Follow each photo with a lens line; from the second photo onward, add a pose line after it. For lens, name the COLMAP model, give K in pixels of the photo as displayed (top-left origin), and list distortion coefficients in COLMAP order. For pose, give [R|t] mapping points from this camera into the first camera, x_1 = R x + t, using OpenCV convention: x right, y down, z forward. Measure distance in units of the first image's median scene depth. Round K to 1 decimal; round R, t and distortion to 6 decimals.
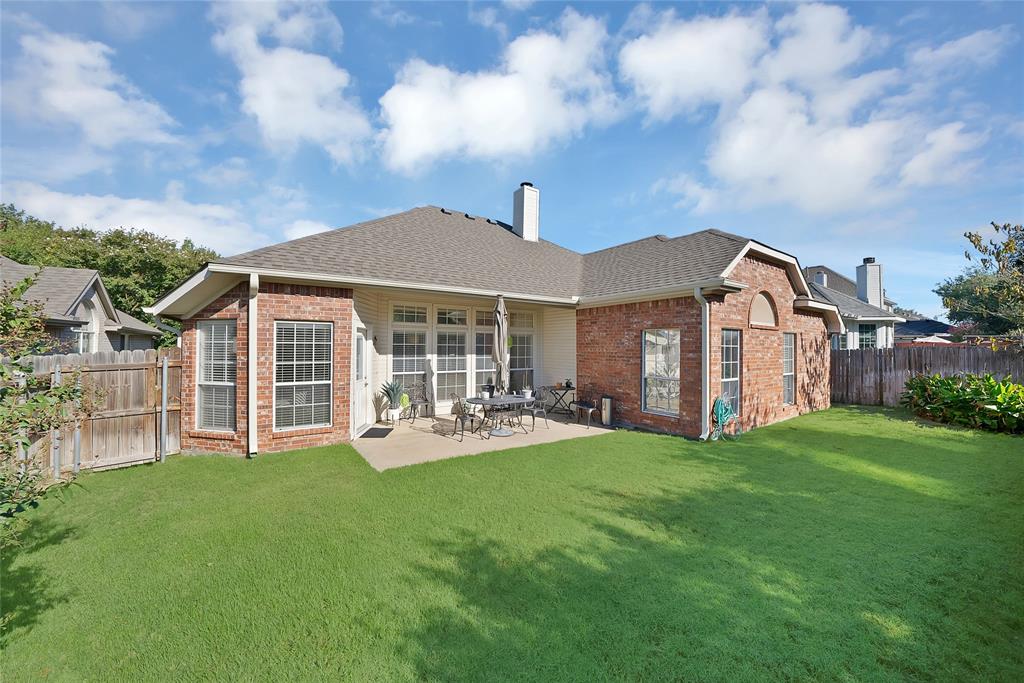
lens RADIAL K [[366.4, 0, 506.4], [0, 366.4, 340.4], [0, 0, 1]] dist [-0.023577, 0.000198]
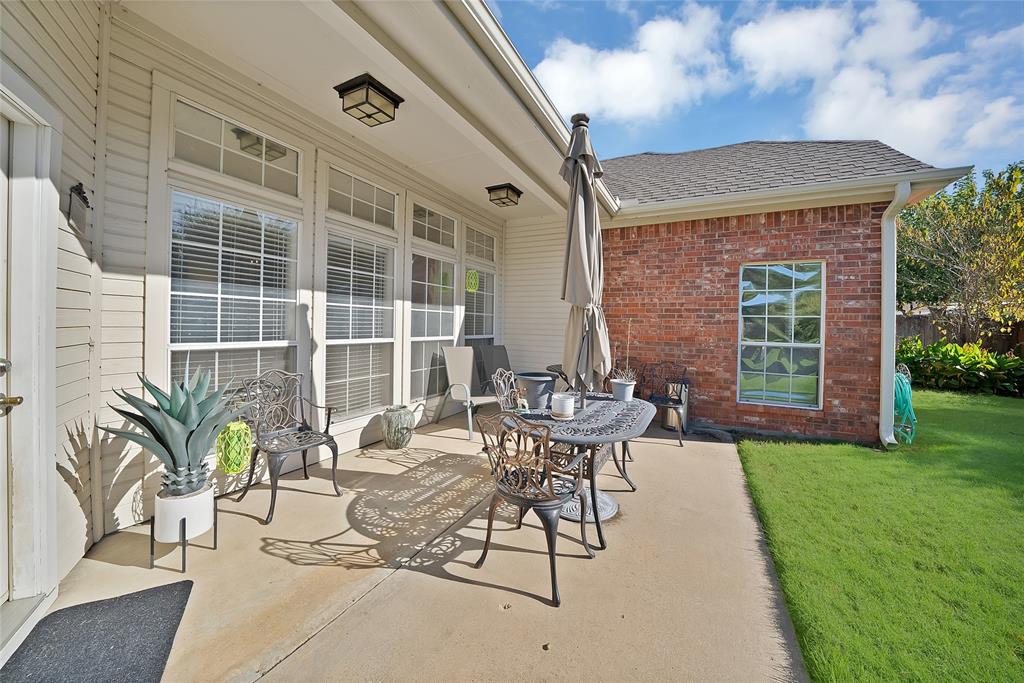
lens RADIAL K [[365.2, 0, 515.1], [0, 365.2, 324.9], [0, 0, 1]] dist [-0.023176, 0.000062]
pose [[0.868733, 0.009583, 0.495189, -0.212413], [-0.020237, 0.999665, 0.016157, 0.062437], [-0.494868, -0.024057, 0.868635, 0.621639]]
